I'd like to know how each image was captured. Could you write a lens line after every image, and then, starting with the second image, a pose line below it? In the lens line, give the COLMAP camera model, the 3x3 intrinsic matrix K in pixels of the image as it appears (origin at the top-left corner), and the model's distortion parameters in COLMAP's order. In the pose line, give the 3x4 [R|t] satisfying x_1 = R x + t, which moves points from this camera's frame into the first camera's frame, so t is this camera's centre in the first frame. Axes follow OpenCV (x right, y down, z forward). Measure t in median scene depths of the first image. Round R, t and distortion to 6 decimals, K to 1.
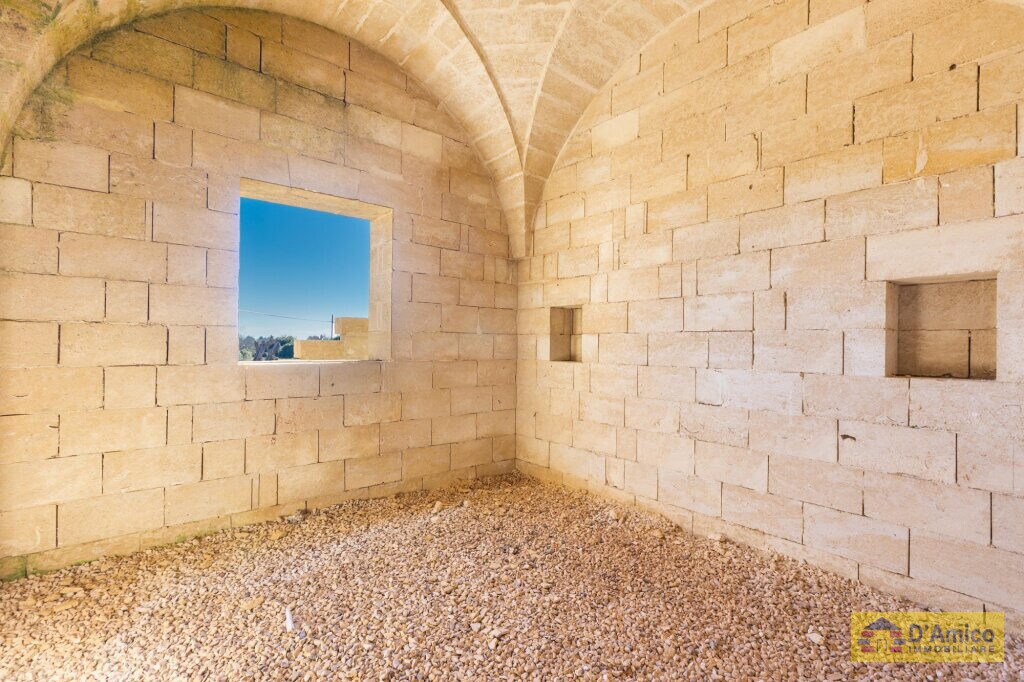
lens RADIAL K [[467.1, 0, 512.3], [0, 467.1, 342.2], [0, 0, 1]] dist [0.000749, 0.002087]
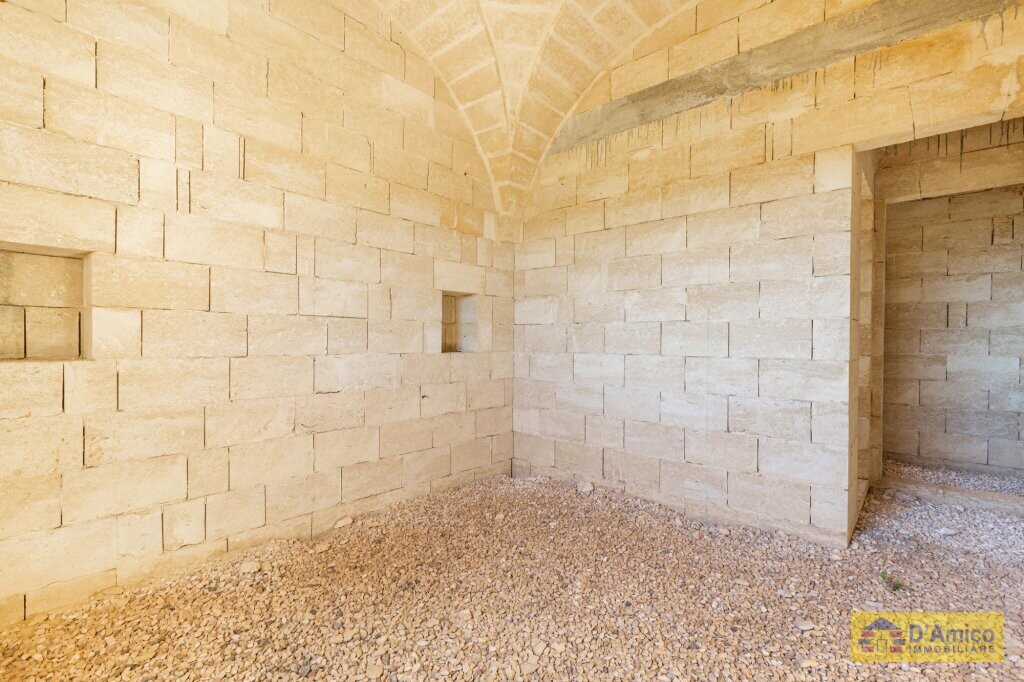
lens RADIAL K [[467.1, 0, 512.0], [0, 467.1, 342.7], [0, 0, 1]] dist [0.000749, 0.002087]
pose [[-0.156095, -0.018191, 0.987575, -0.584507], [-0.016484, 0.999739, 0.015810, 0.009241], [-0.987604, -0.013811, -0.156354, 0.777339]]
